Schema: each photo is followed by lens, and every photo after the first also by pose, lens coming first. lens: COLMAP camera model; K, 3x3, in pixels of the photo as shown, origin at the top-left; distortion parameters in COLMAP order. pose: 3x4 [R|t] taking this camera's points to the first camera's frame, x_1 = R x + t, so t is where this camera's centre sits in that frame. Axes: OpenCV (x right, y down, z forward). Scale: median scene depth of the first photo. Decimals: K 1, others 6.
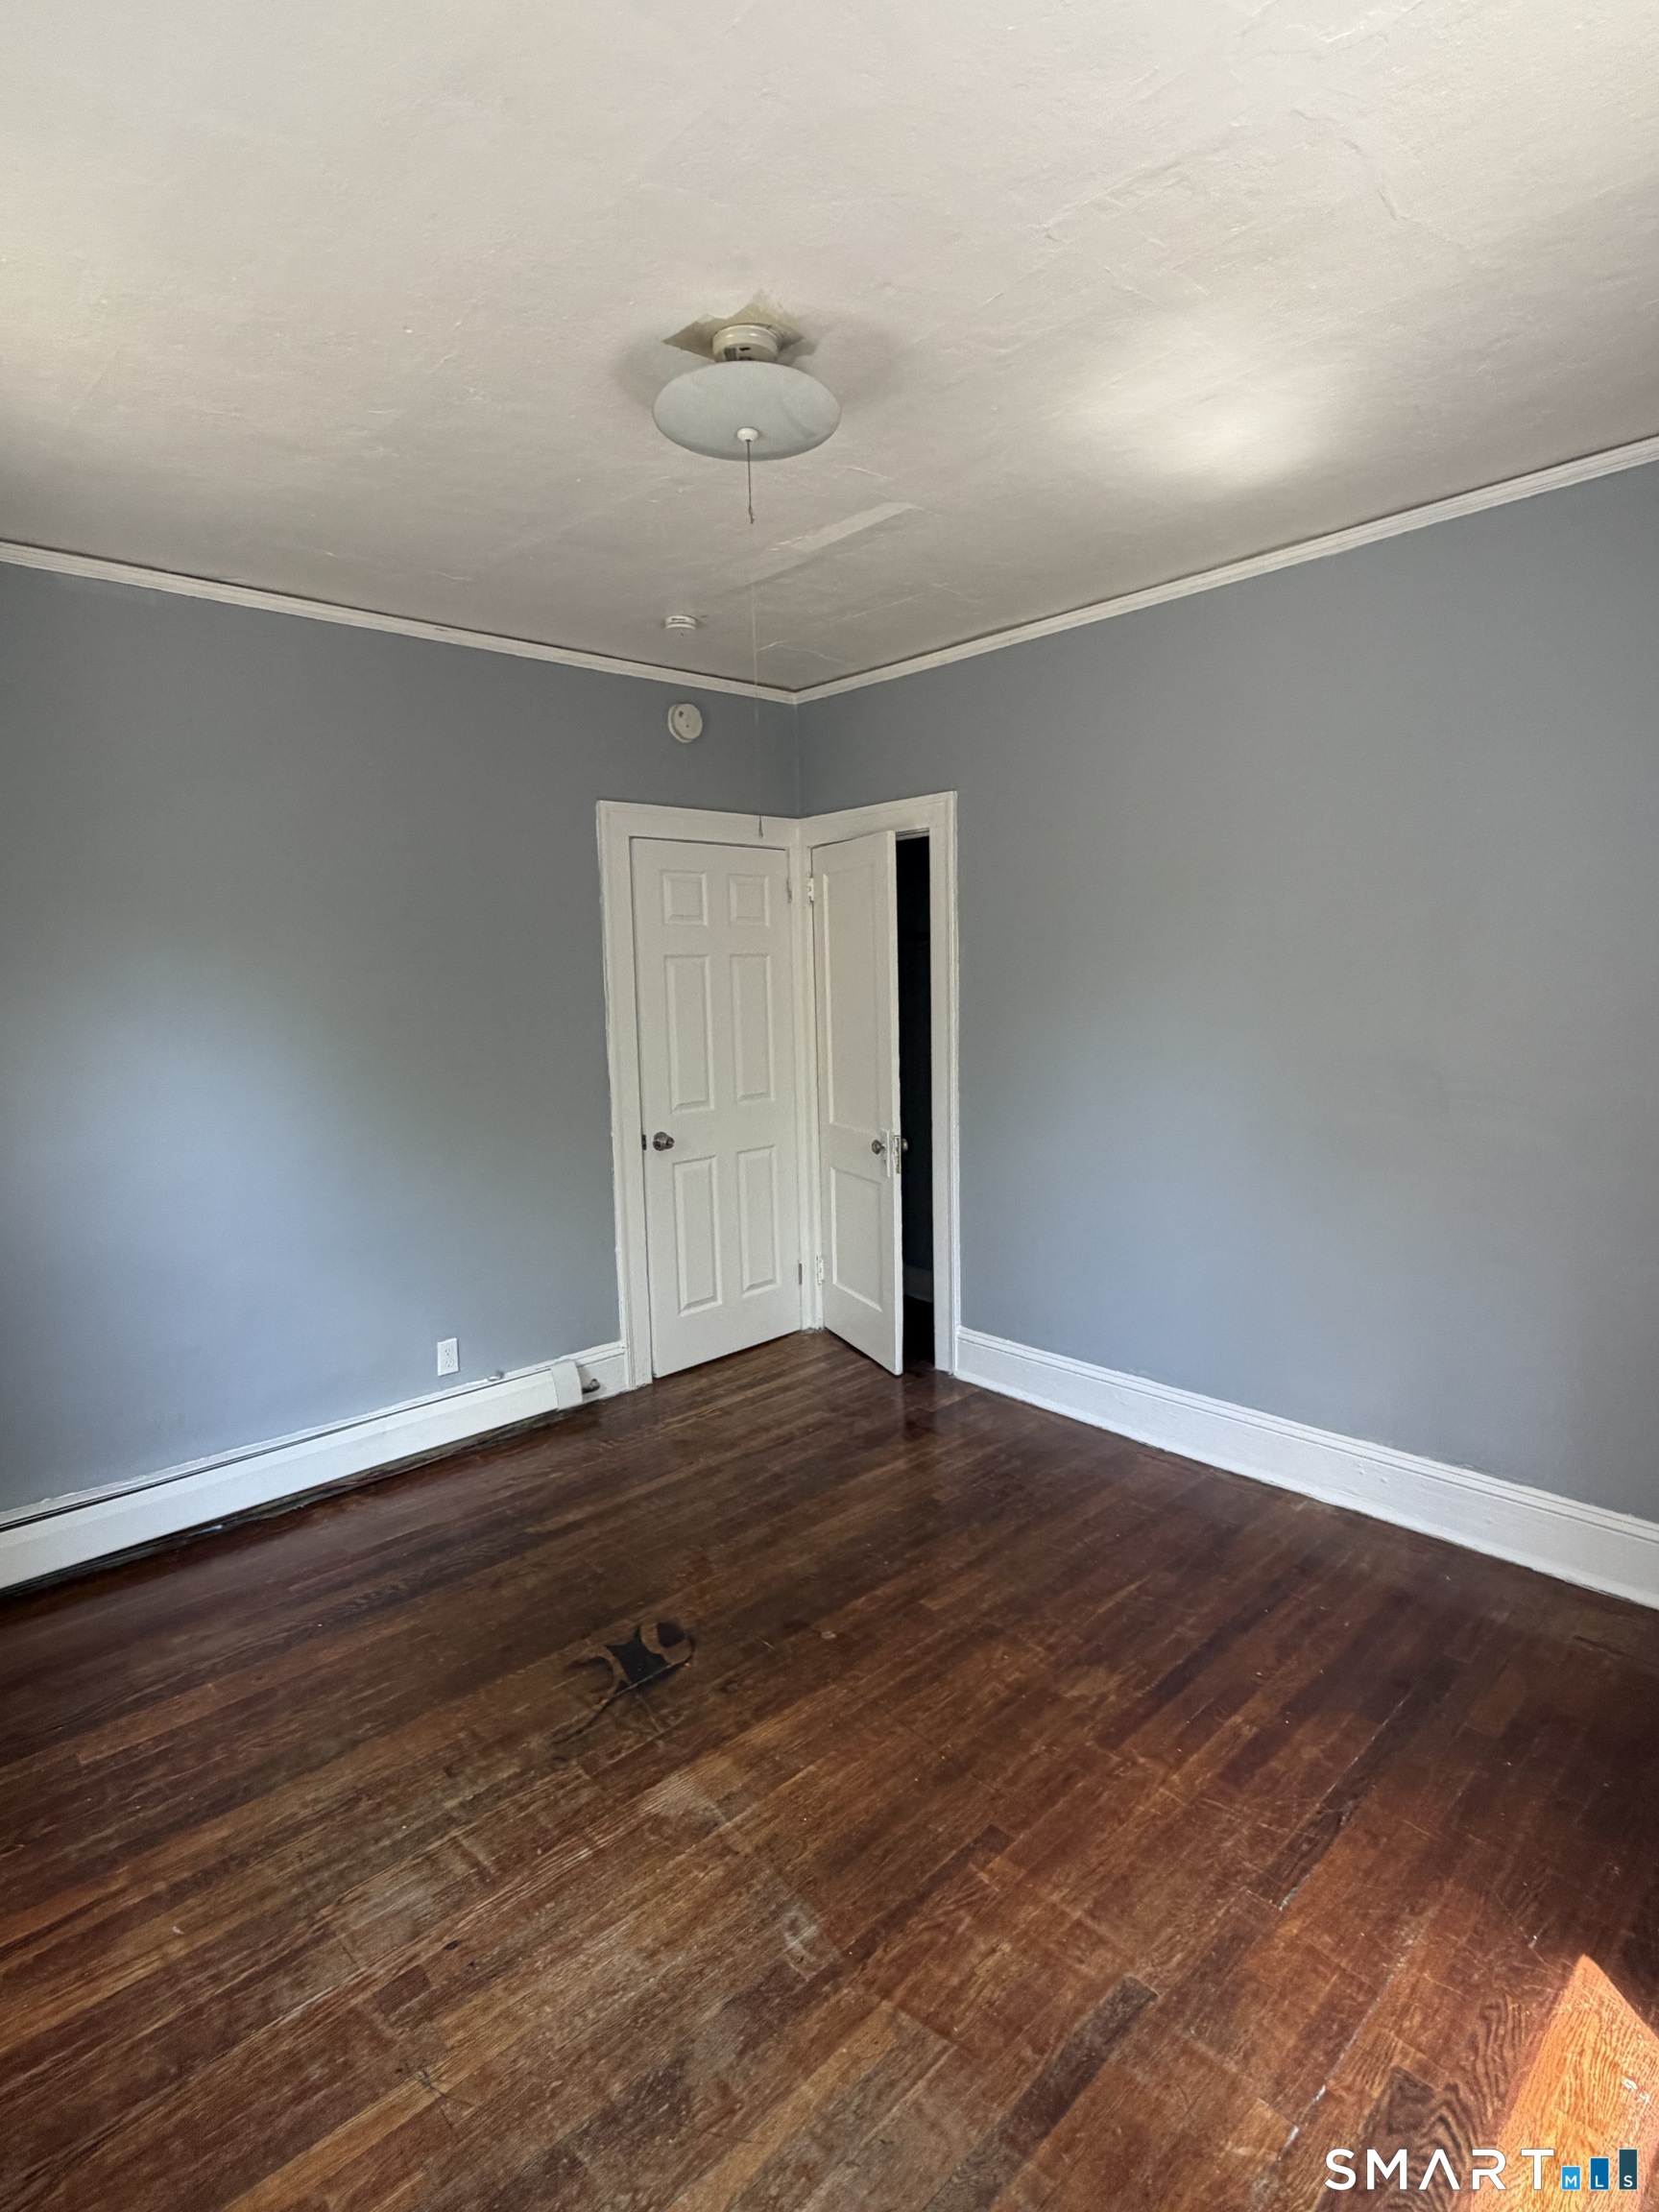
lens RADIAL K [[1119.3, 0, 828.8], [0, 1119.3, 1102.8], [0, 0, 1]] dist [0.000099, -0.000590]
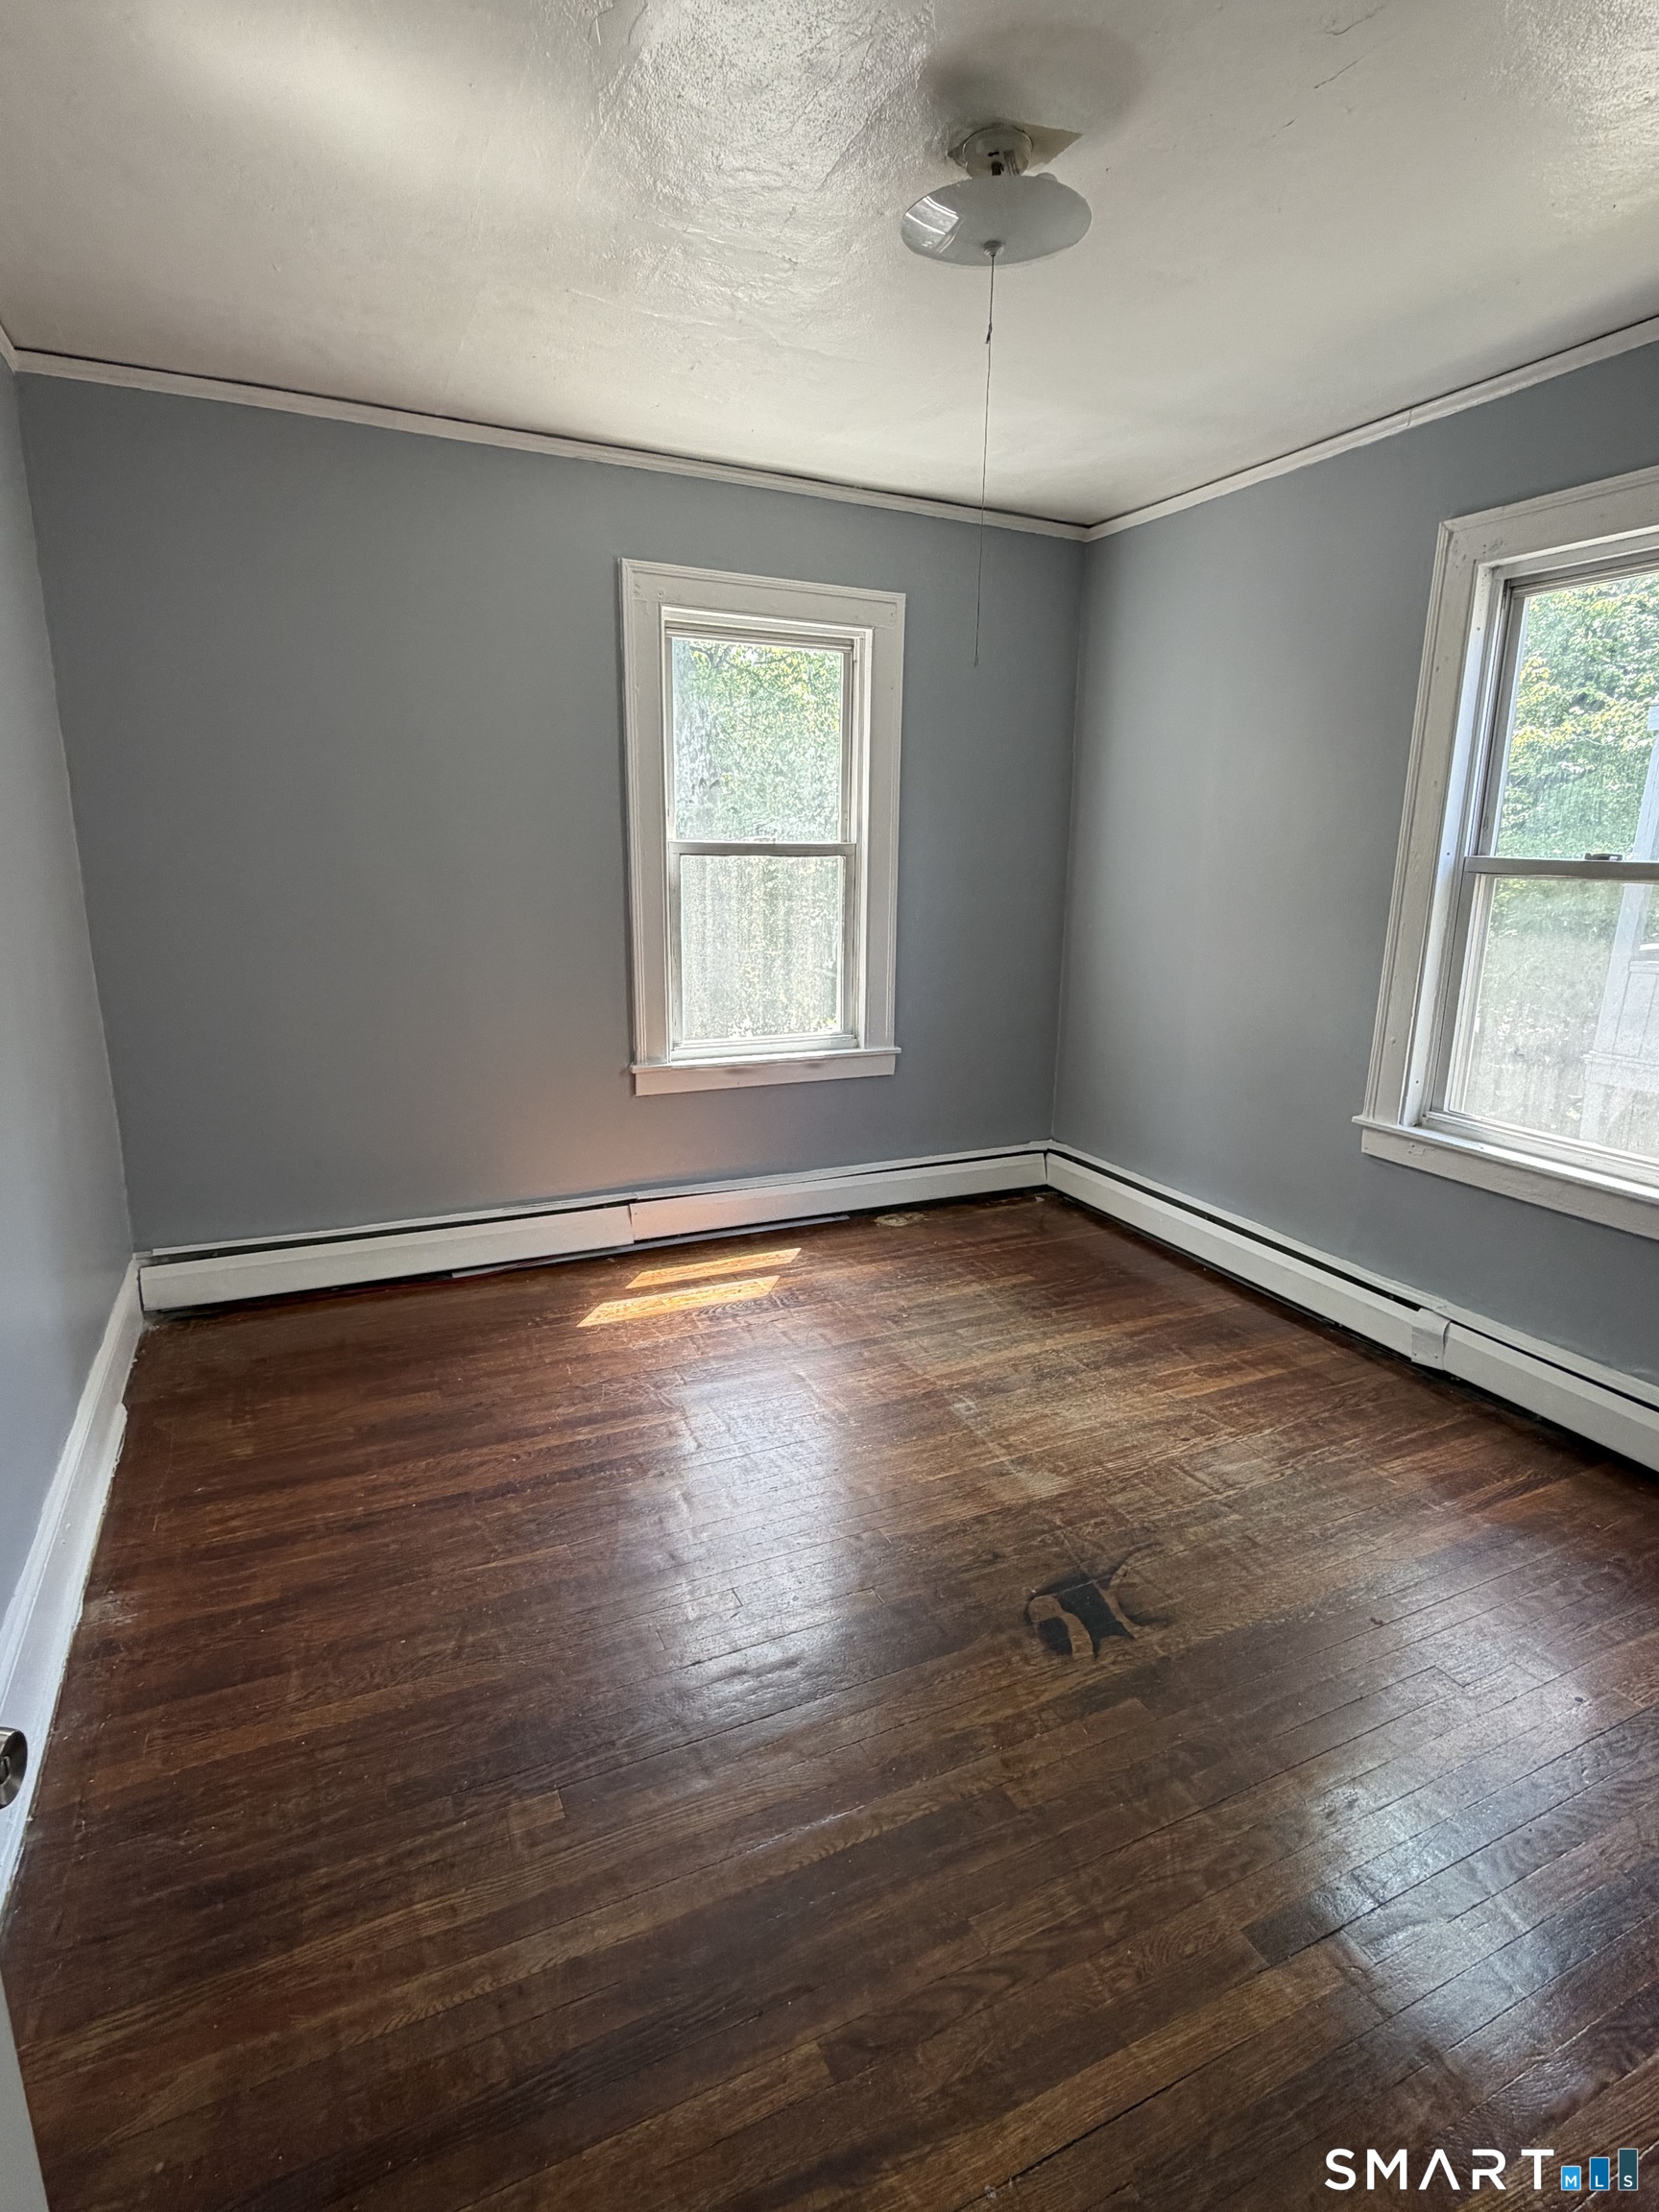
lens RADIAL K [[1119.3, 0, 828.8], [0, 1119.3, 1102.8], [0, 0, 1]] dist [0.000099, -0.000590]
pose [[-0.953946, -0.057781, 0.294362, -0.225369], [0.047324, 0.939999, 0.337879, -0.186609], [-0.296223, 0.336249, -0.893974, 1.830012]]
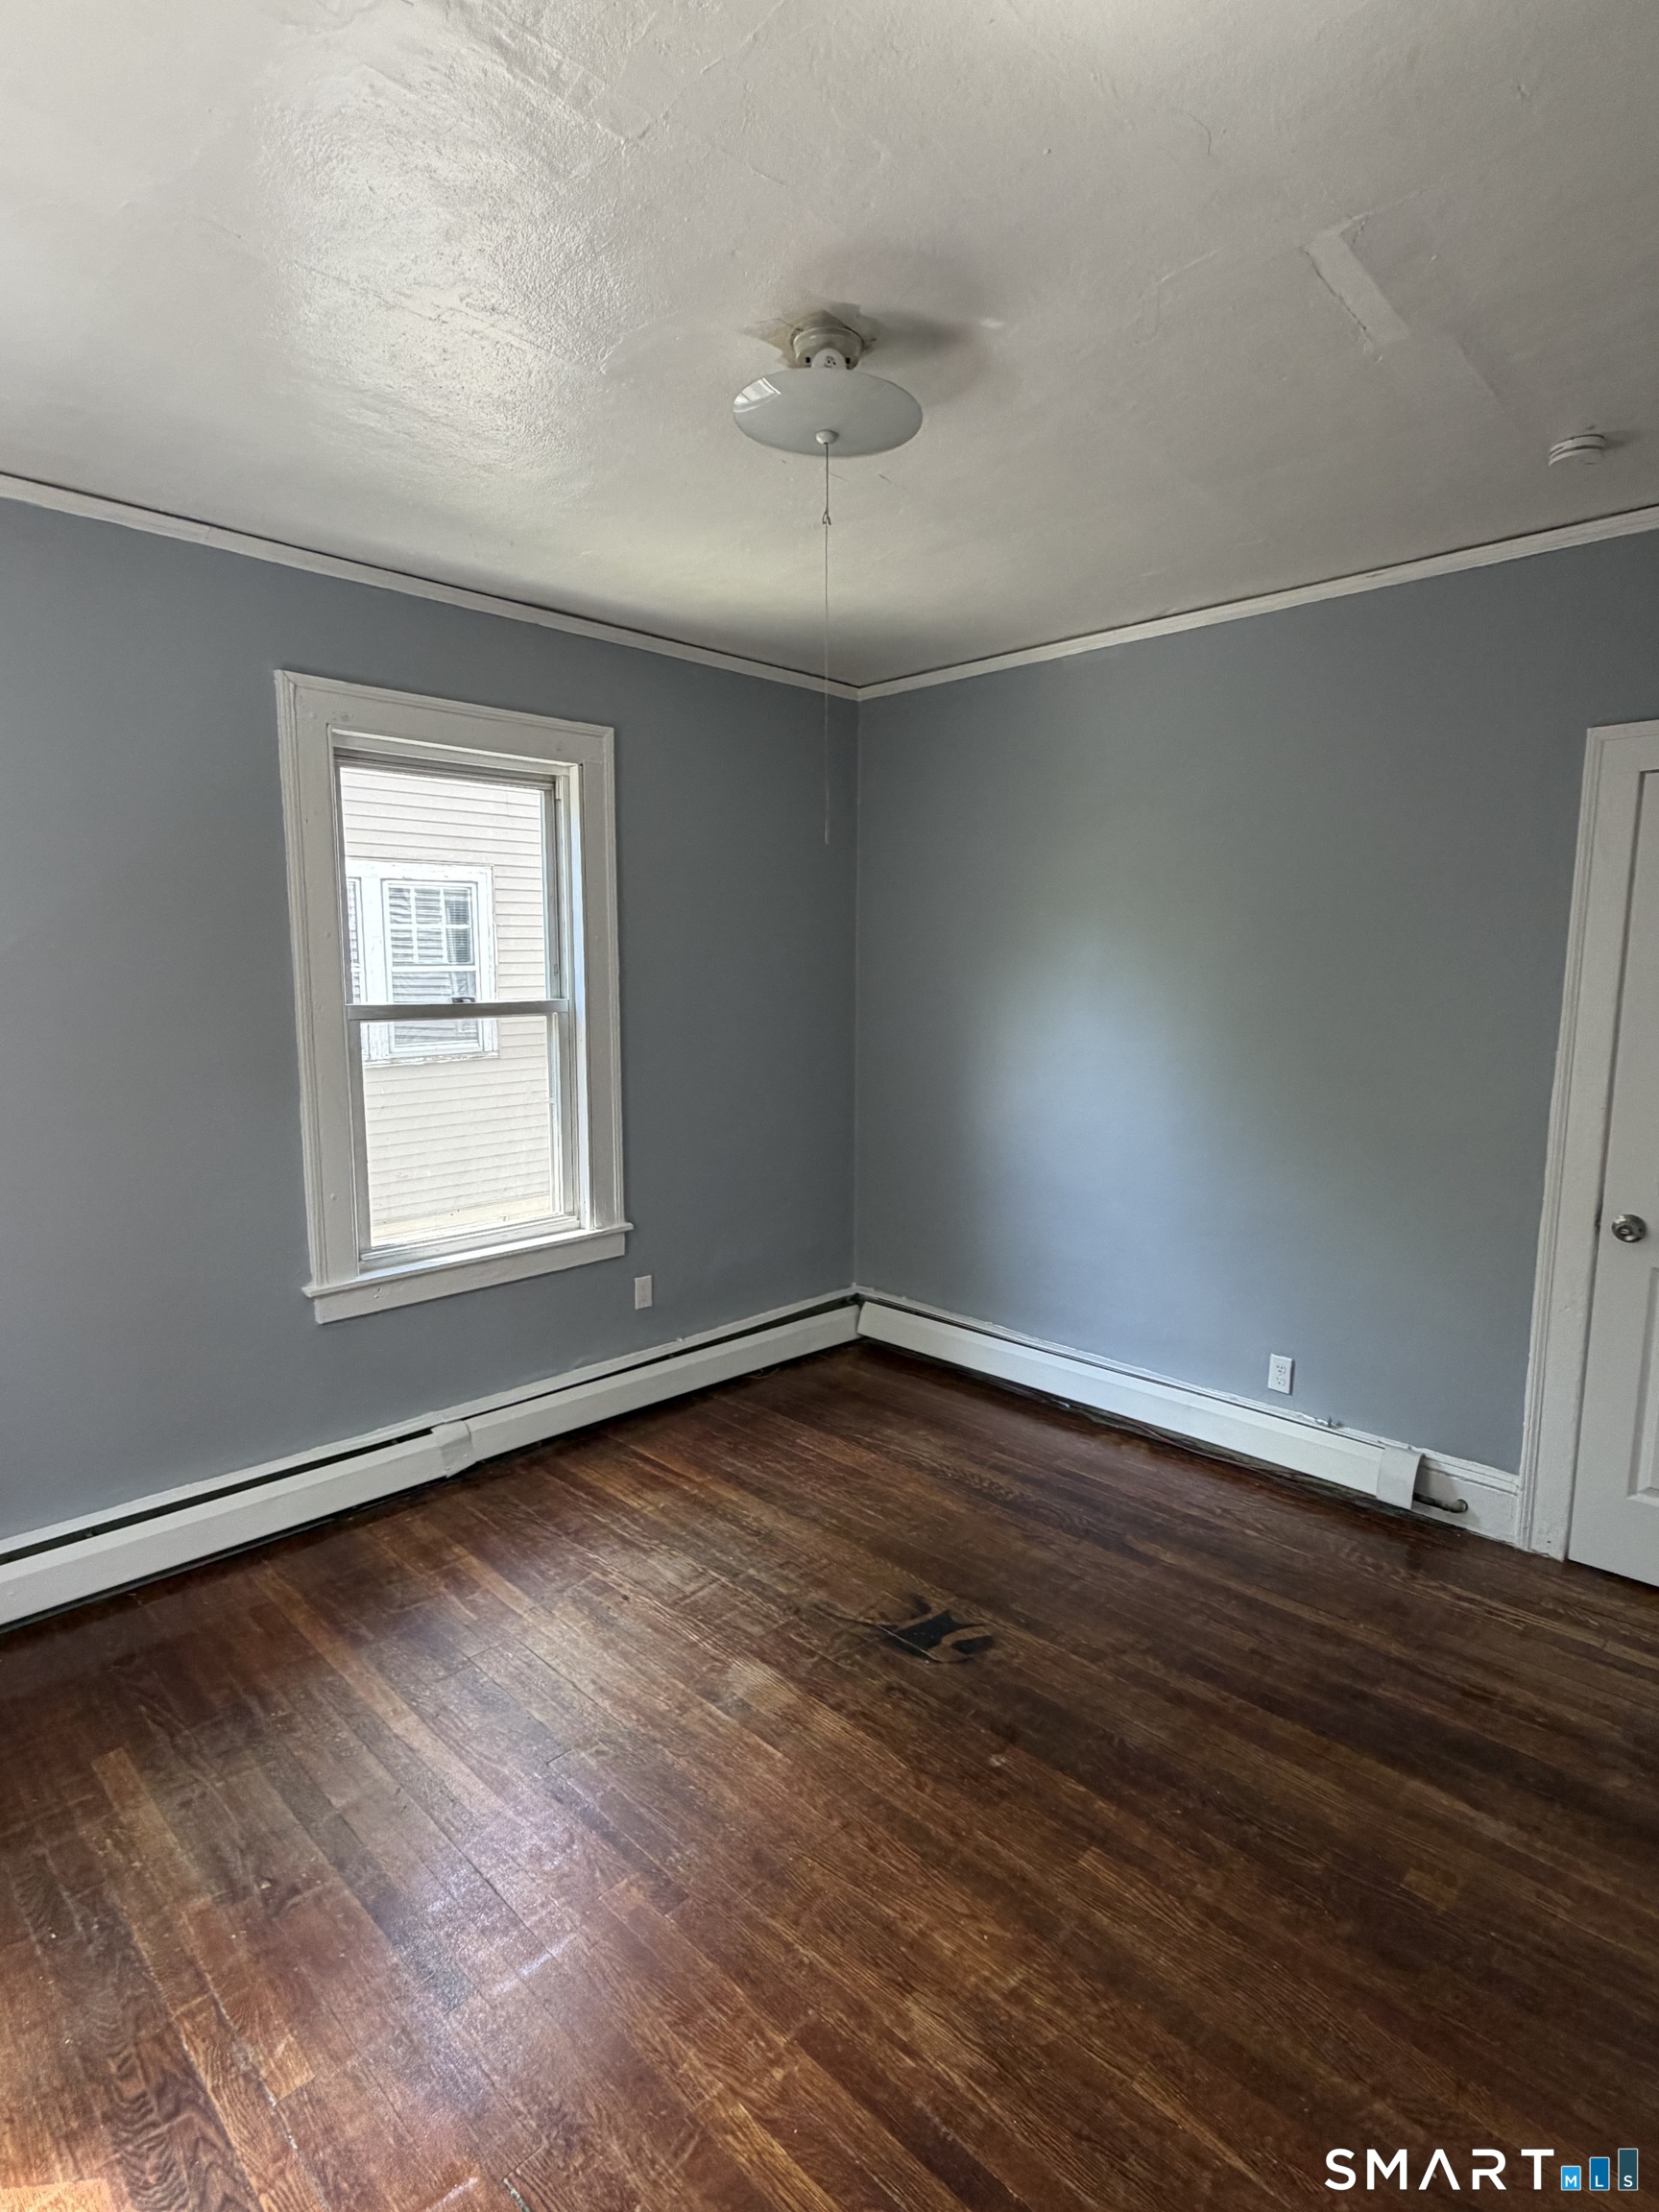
lens RADIAL K [[1119.3, 0, 828.8], [0, 1119.3, 1102.8], [0, 0, 1]] dist [0.000099, -0.000590]
pose [[0.043792, 0.153814, -0.987129, 0.835901], [-0.125327, 0.981117, 0.147317, -0.135674], [0.991149, 0.117263, 0.062242, 0.843640]]
